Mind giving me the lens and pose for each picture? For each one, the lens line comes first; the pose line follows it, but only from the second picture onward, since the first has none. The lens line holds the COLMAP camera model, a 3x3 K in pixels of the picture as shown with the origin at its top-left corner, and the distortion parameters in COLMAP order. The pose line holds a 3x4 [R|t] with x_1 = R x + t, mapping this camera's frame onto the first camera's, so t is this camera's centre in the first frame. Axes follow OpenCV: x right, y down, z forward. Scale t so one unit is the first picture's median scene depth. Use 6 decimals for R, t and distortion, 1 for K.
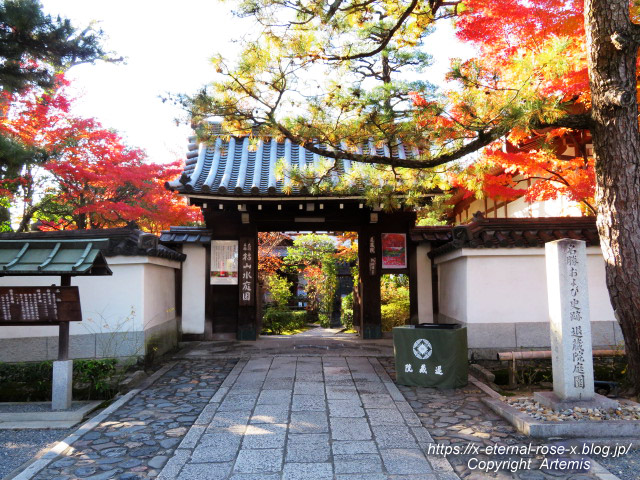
lens RADIAL K [[607.7, 0, 320.0], [0, 607.7, 240.0], [0, 0, 1]] dist [0.002731, 0.005032]
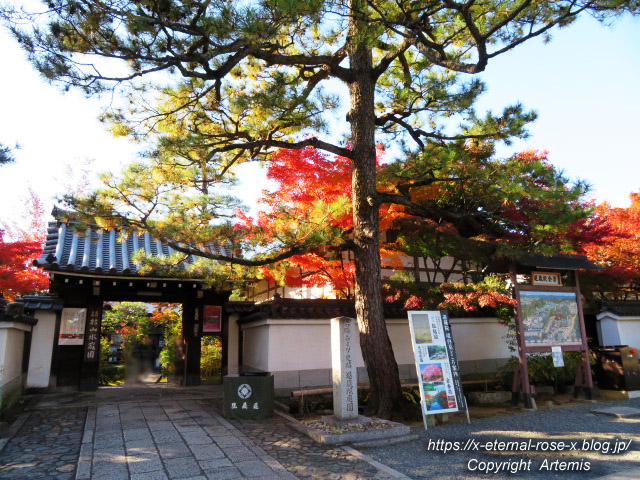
lens RADIAL K [[465.4, 0, 320.0], [0, 465.4, 240.0], [0, 0, 1]] dist [0.001535, 0.004066]
pose [[0.914174, 0.082051, 0.396930, -0.105568], [-0.026366, 0.989260, -0.143769, -0.015694], [-0.404463, 0.120964, 0.906519, -0.085620]]
